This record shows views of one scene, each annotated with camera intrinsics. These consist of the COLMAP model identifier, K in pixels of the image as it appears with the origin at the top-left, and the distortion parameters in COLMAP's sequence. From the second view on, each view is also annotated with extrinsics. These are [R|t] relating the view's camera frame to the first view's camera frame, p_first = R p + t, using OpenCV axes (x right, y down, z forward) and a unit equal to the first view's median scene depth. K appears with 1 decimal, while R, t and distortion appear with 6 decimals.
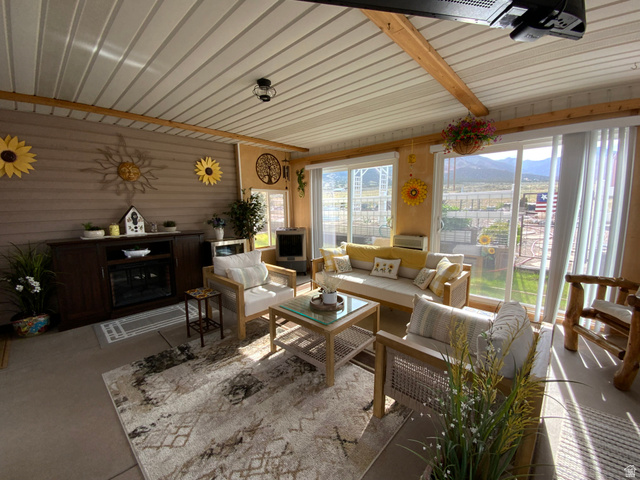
lens RADIAL K [[264.7, 0, 320.0], [0, 264.7, 240.0], [0, 0, 1]] dist [0.026301, -0.021775]
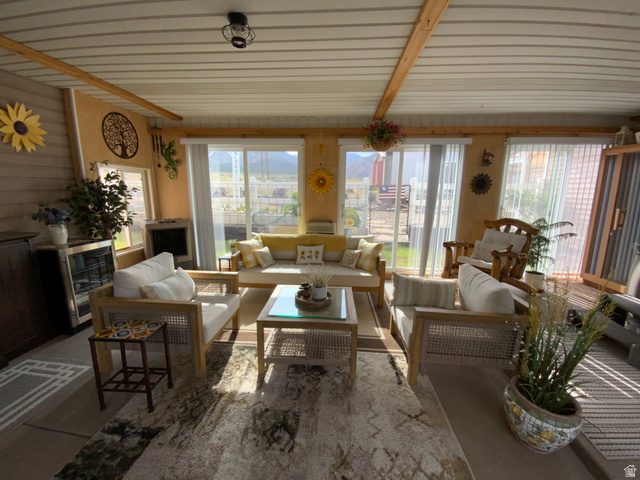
lens RADIAL K [[264.7, 0, 320.0], [0, 264.7, 240.0], [0, 0, 1]] dist [0.026301, -0.021775]
pose [[0.779099, -0.093334, 0.619914, -0.343510], [0.063079, 0.995508, 0.070606, -0.019655], [-0.623719, -0.015905, 0.781486, 0.180592]]
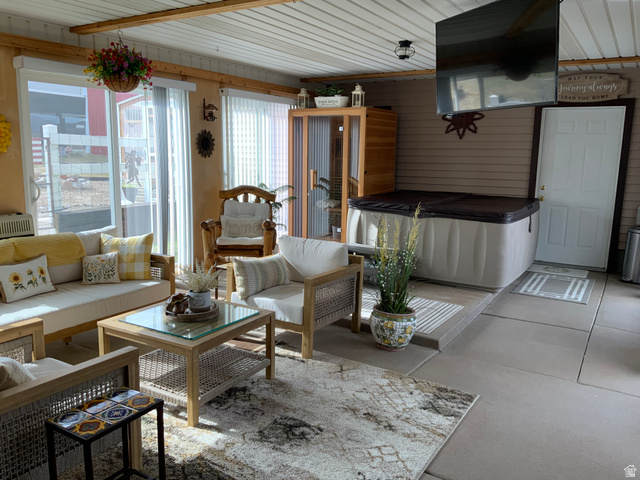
lens RADIAL K [[526.0, 0, 320.0], [0, 526.0, 240.0], [0, 0, 1]] dist [0.087664, -0.154013]
pose [[-0.200836, -0.155244, 0.967246, -0.856862], [0.115085, 0.976787, 0.180671, -0.090784], [-0.972841, 0.147601, -0.178308, 0.605805]]
